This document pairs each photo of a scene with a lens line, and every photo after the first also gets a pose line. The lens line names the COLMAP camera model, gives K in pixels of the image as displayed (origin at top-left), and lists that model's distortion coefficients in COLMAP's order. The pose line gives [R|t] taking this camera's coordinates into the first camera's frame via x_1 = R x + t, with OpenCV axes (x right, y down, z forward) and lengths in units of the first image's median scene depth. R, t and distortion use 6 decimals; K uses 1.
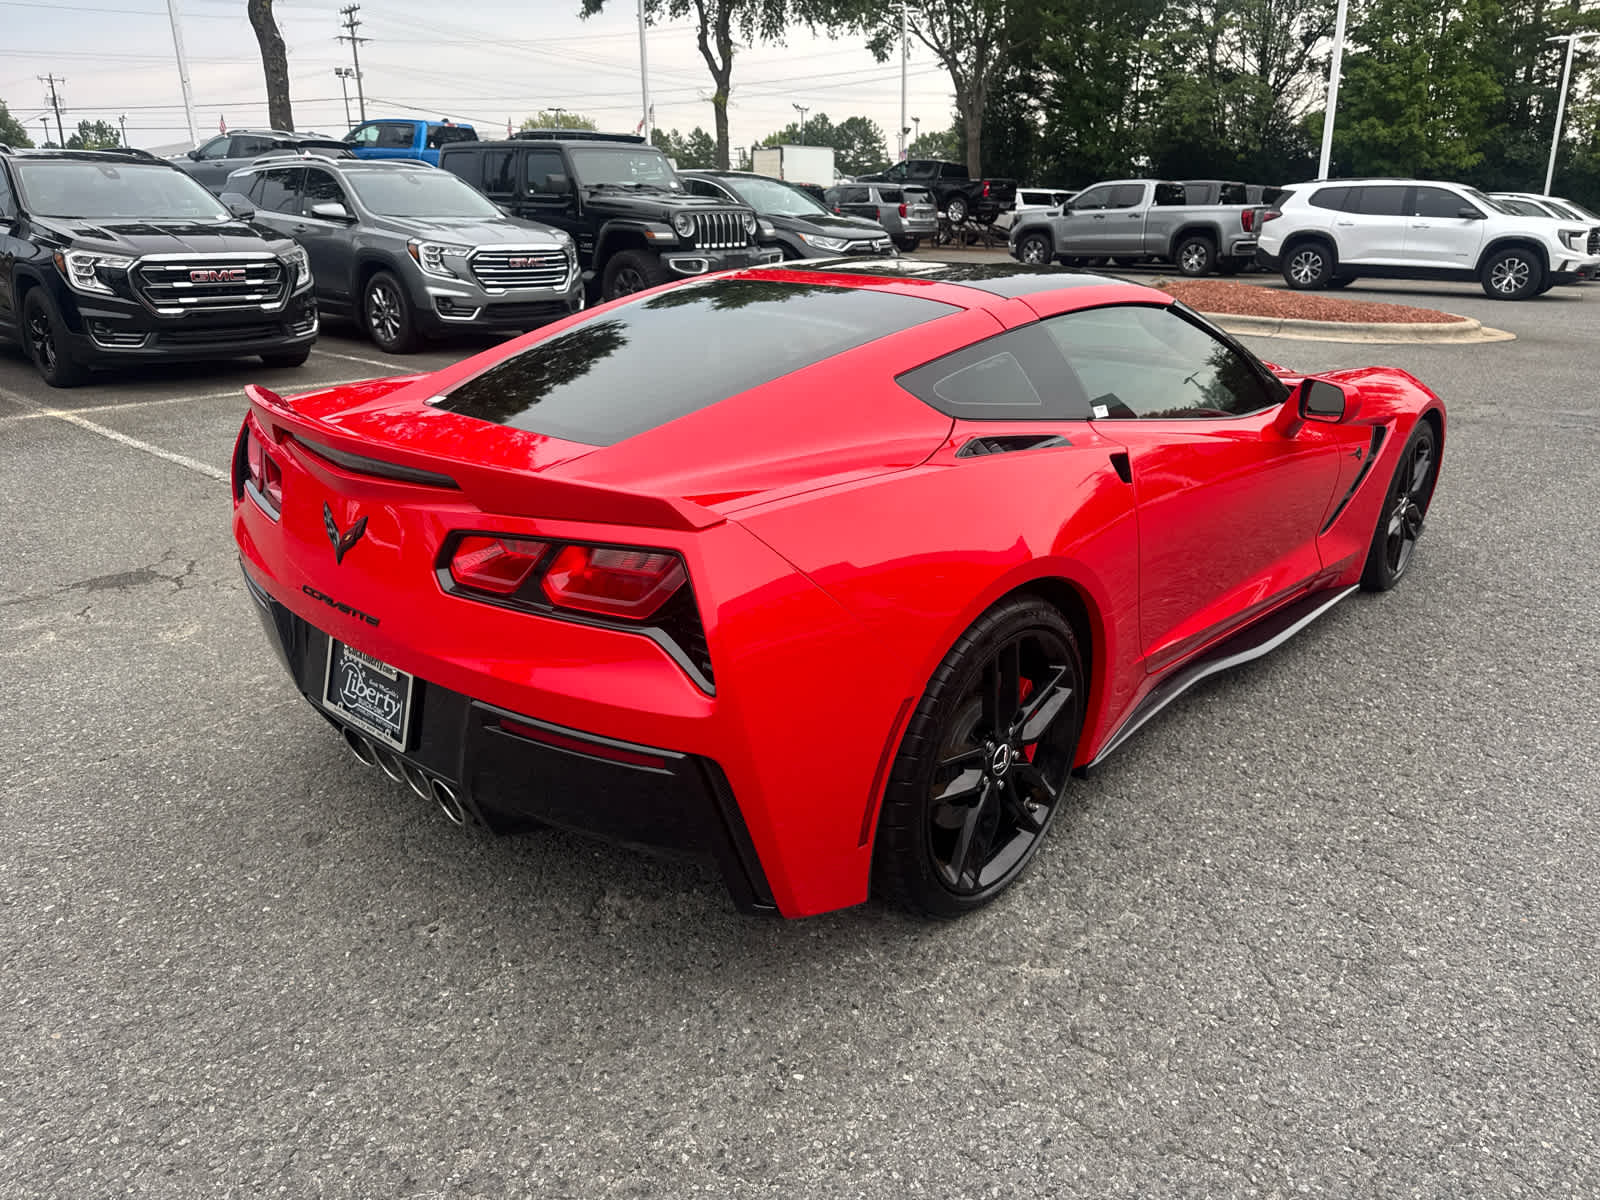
lens RADIAL K [[1144.6, 0, 808.9], [0, 1144.6, 602.9], [0, 0, 1]] dist [-0.001133, -0.013571]
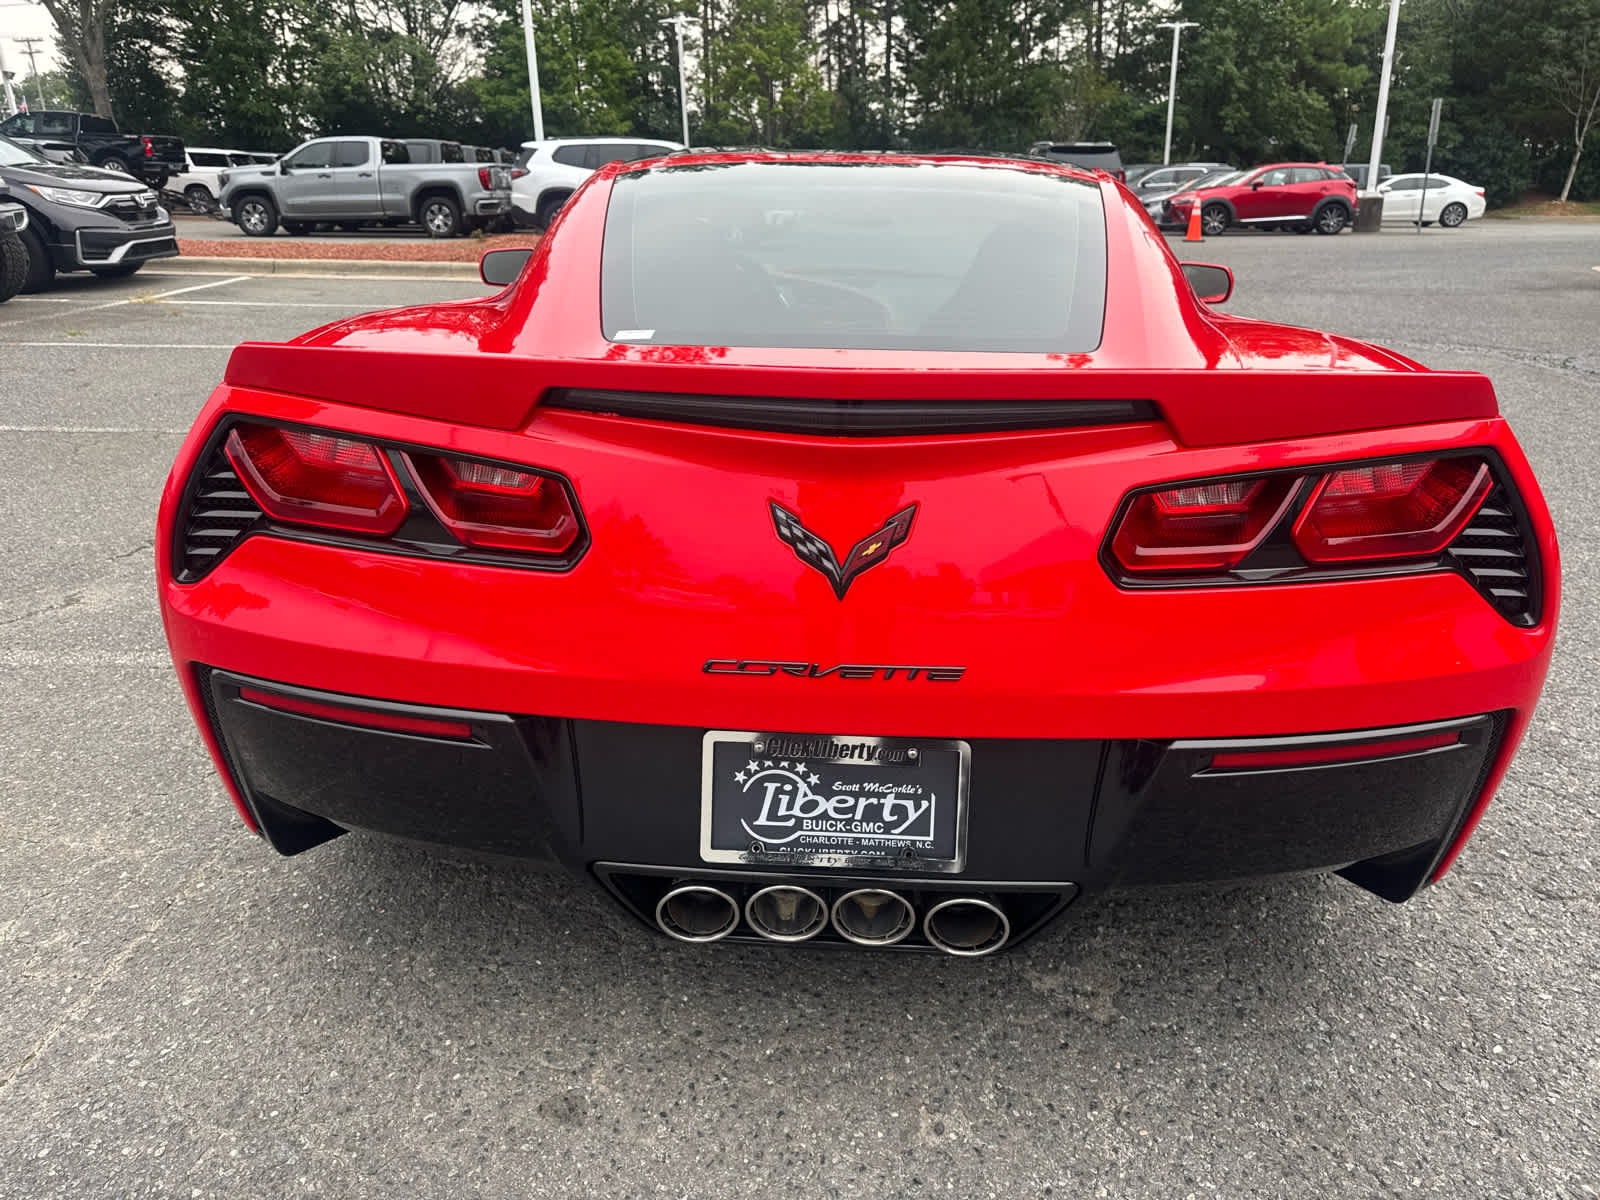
lens RADIAL K [[1134.5, 0, 795.4], [0, 1134.5, 606.4], [0, 0, 1]] dist [0.010223, -0.012205]
pose [[0.779050, -0.219250, 0.587375, -0.067741], [0.202778, 0.974620, 0.094847, -0.007734], [-0.593263, 0.045216, 0.803738, 0.049652]]
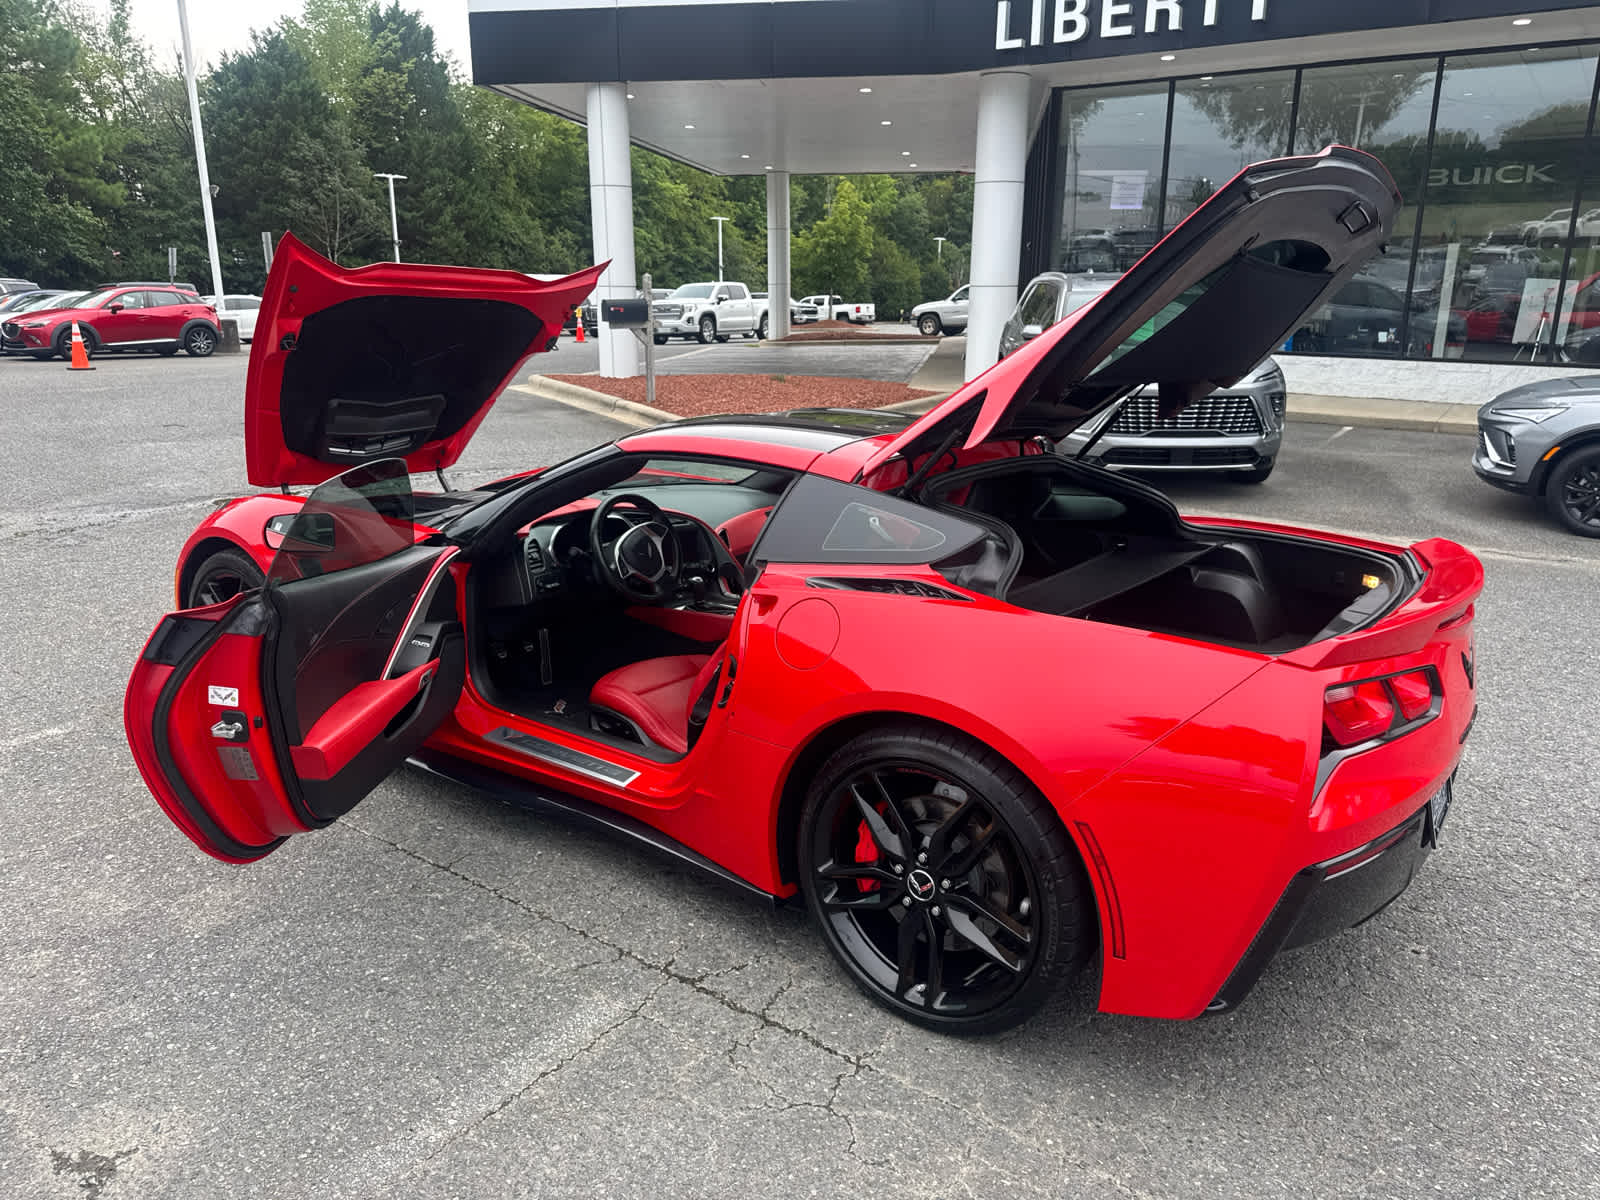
lens RADIAL K [[1144.6, 0, 808.9], [0, 1144.6, 602.9], [0, 0, 1]] dist [-0.001133, -0.013571]
pose [[-0.110489, -0.254617, 0.960709, -0.135026], [0.296234, 0.914255, 0.276375, -0.057060], [-0.948703, 0.315131, -0.025589, 0.143616]]
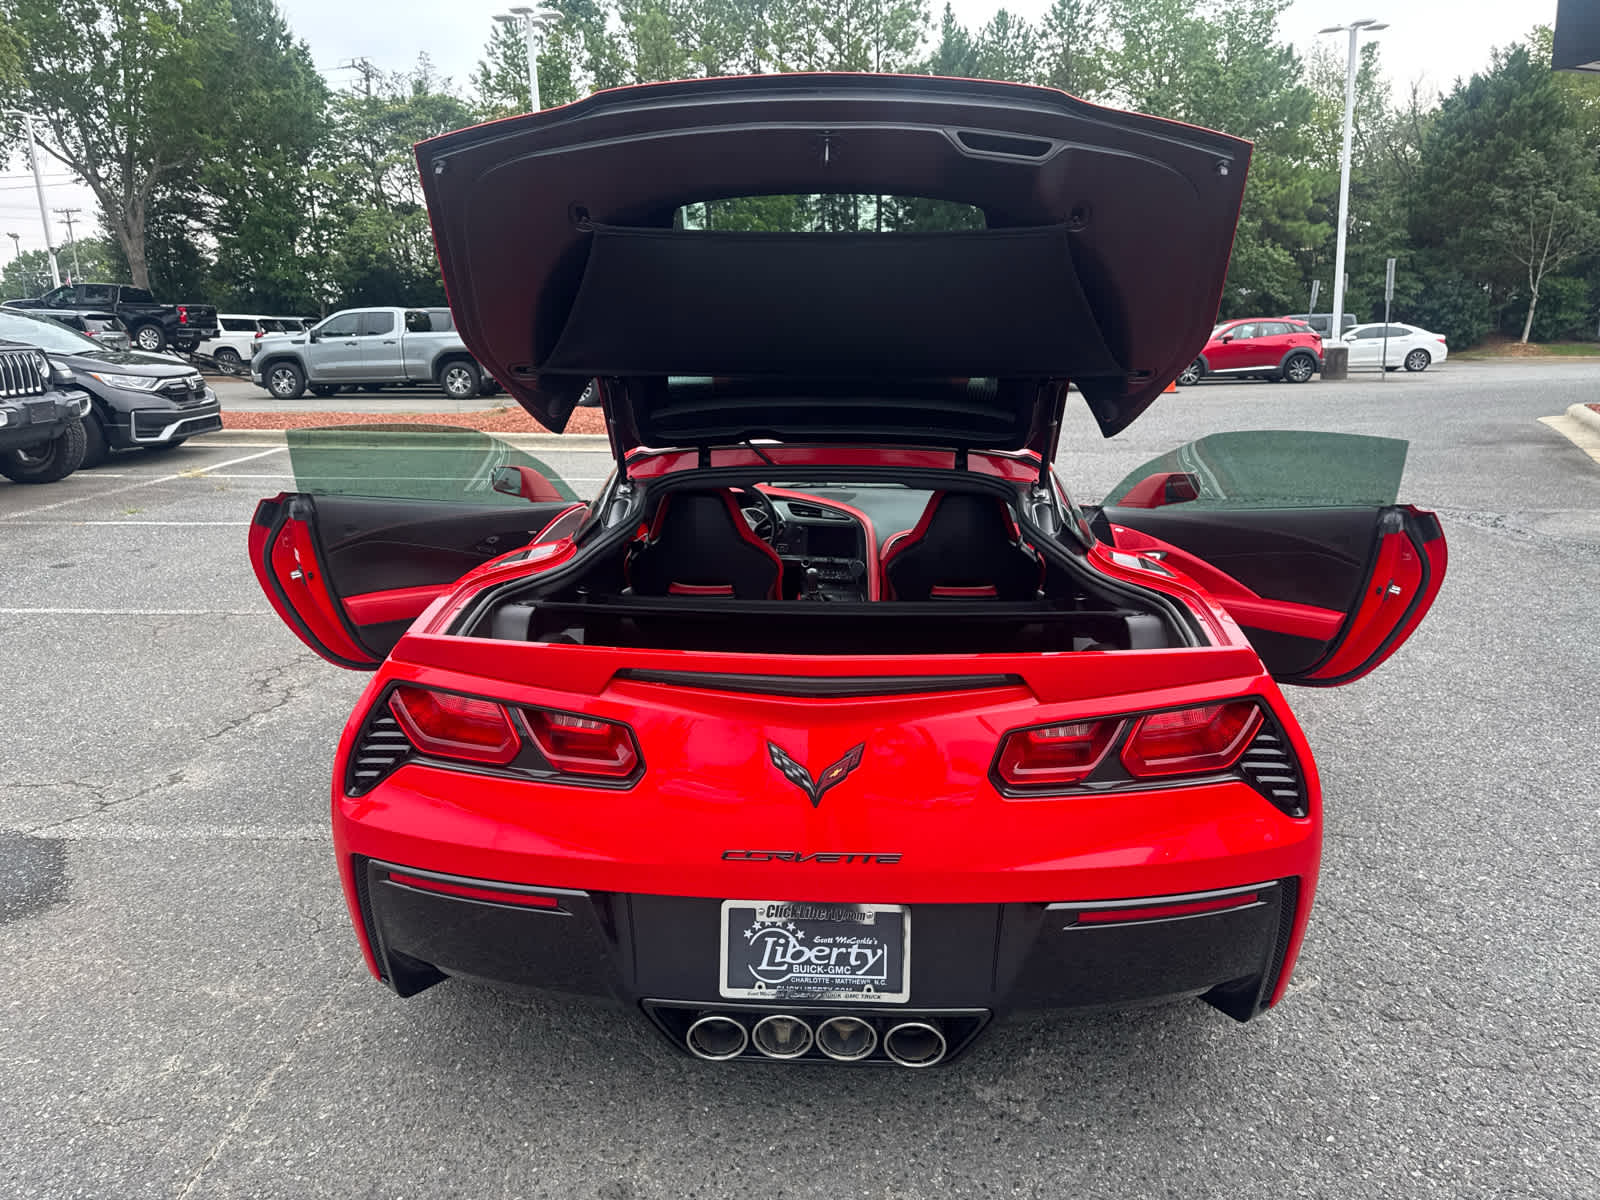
lens RADIAL K [[1137.5, 0, 799.2], [0, 1137.5, 591.1], [0, 0, 1]] dist [0.004320, -0.004076]
pose [[0.776421, -0.152686, 0.611438, -0.080895], [0.216558, 0.975767, -0.031326, -0.014845], [-0.591838, 0.156734, 0.790672, 0.028098]]
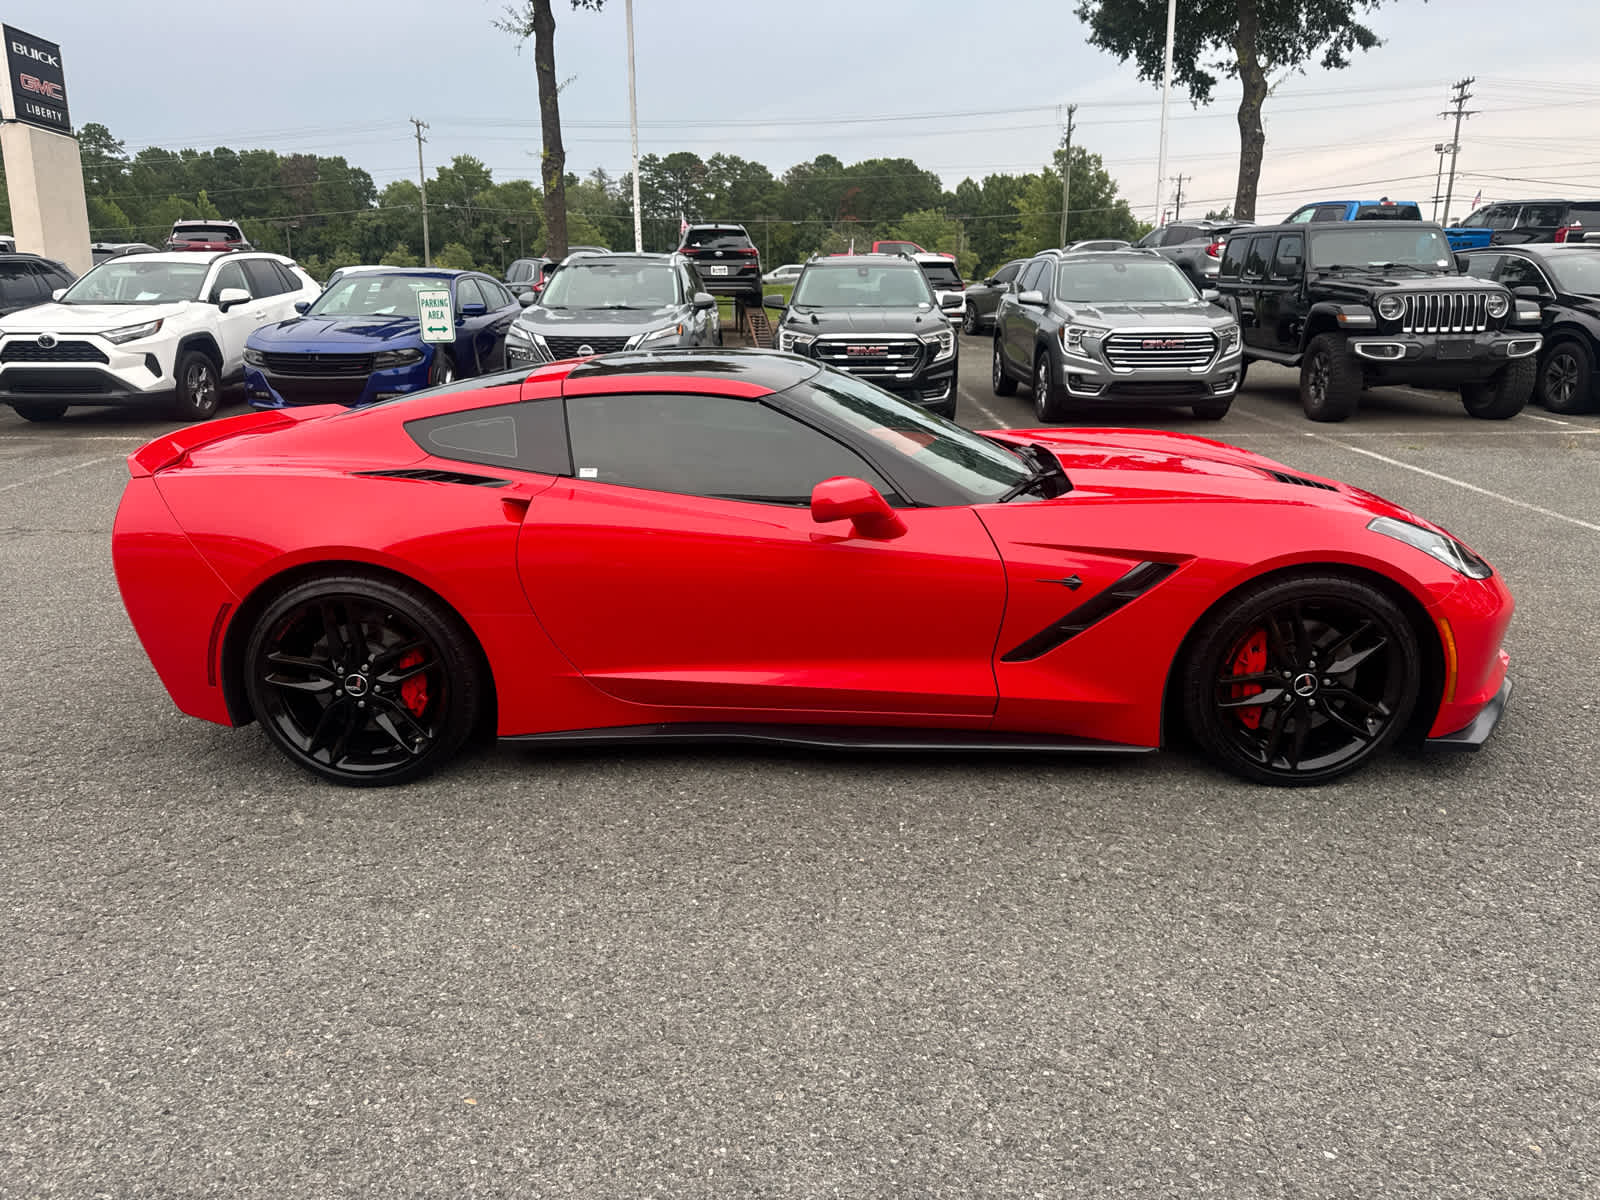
lens RADIAL K [[1139.3, 0, 813.4], [0, 1139.3, 619.1], [0, 0, 1]] dist [0.006363, -0.019540]
pose [[0.652778, 0.192879, -0.732584, 0.150729], [-0.228383, 0.972157, 0.052452, -0.014683], [0.722304, 0.133070, 0.678653, 0.039542]]
